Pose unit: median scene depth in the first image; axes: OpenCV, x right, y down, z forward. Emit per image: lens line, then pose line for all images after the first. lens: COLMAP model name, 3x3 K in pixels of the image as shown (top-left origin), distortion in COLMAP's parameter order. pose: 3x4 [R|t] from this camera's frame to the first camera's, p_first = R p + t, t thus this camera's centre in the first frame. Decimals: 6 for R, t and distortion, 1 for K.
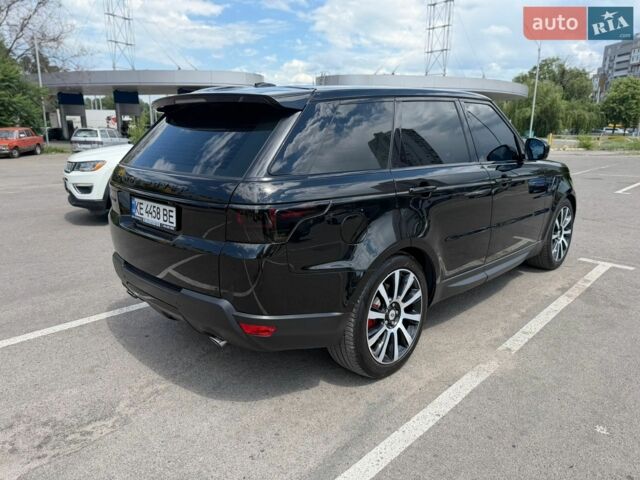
lens RADIAL K [[455.5, 0, 320.3], [0, 455.5, 236.6], [0, 0, 1]] dist [0.035637, -0.048170]
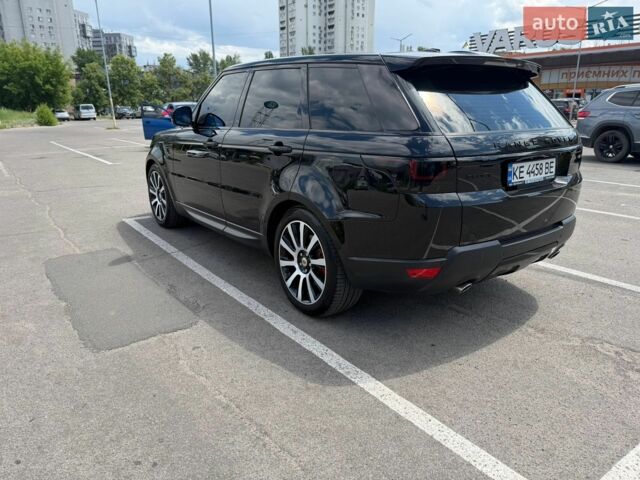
lens RADIAL K [[455.5, 0, 317.7], [0, 455.5, 240.9], [0, 0, 1]] dist [0.035637, -0.048170]
pose [[0.156601, -0.281794, 0.946609, -1.463390], [0.239540, 0.940655, 0.240394, -0.269250], [-0.958174, 0.189105, 0.214808, 1.262546]]
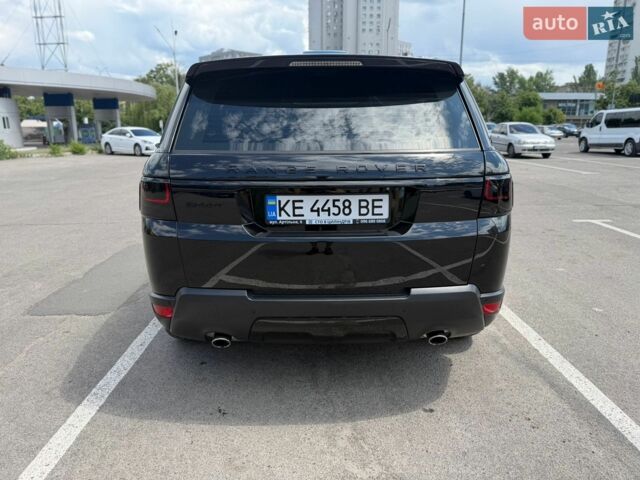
lens RADIAL K [[455.5, 0, 317.8], [0, 455.5, 236.2], [0, 0, 1]] dist [0.035637, -0.048170]
pose [[0.706751, -0.169820, 0.686778, -0.893297], [0.174249, 0.982642, 0.063662, -0.058545], [-0.685668, 0.074677, 0.724074, 0.465268]]
